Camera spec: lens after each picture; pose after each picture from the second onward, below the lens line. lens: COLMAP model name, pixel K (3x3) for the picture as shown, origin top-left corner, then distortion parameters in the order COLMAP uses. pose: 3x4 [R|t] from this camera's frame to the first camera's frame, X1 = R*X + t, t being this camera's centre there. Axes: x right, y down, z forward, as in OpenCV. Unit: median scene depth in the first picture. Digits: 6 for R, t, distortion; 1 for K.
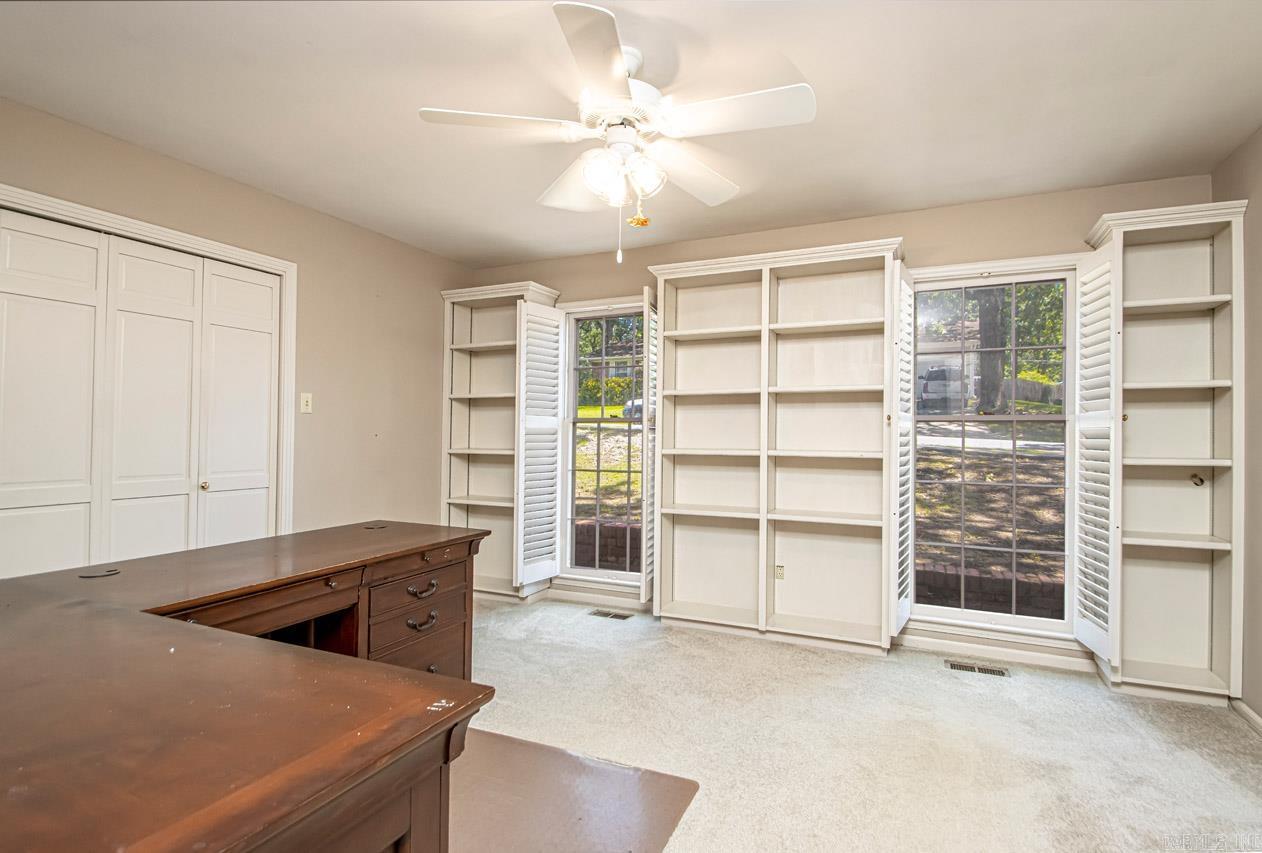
lens RADIAL K [[618.1, 0, 642.8], [0, 618.1, 438.0], [0, 0, 1]] dist [0.002297, -0.000298]
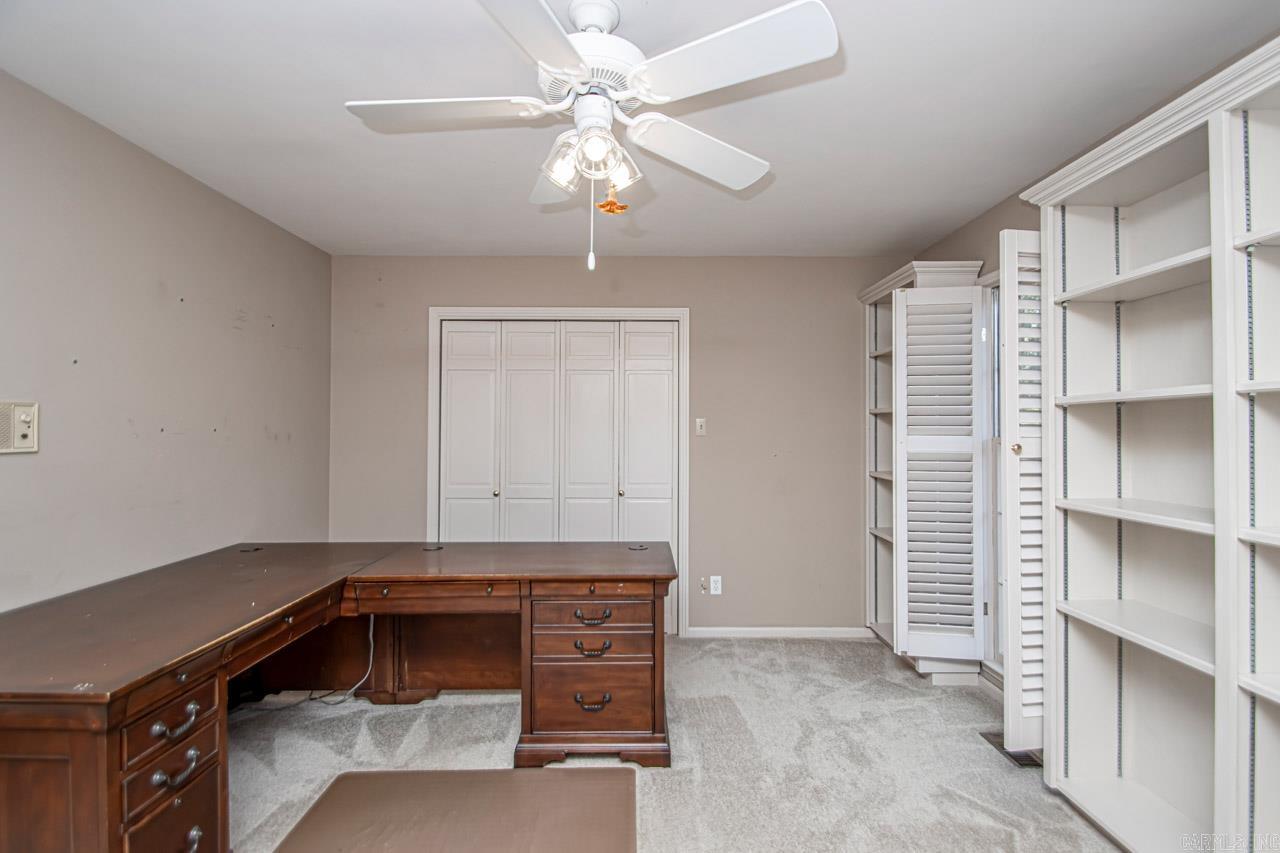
lens RADIAL K [[595.1, 0, 637.5], [0, 595.1, 422.2], [0, 0, 1]] dist [0.010847, -0.014057]
pose [[0.411060, -0.015891, -0.911470, 0.409294], [-0.004868, 0.999796, -0.019627, -0.043811], [0.911595, 0.012505, 0.410899, 0.447323]]
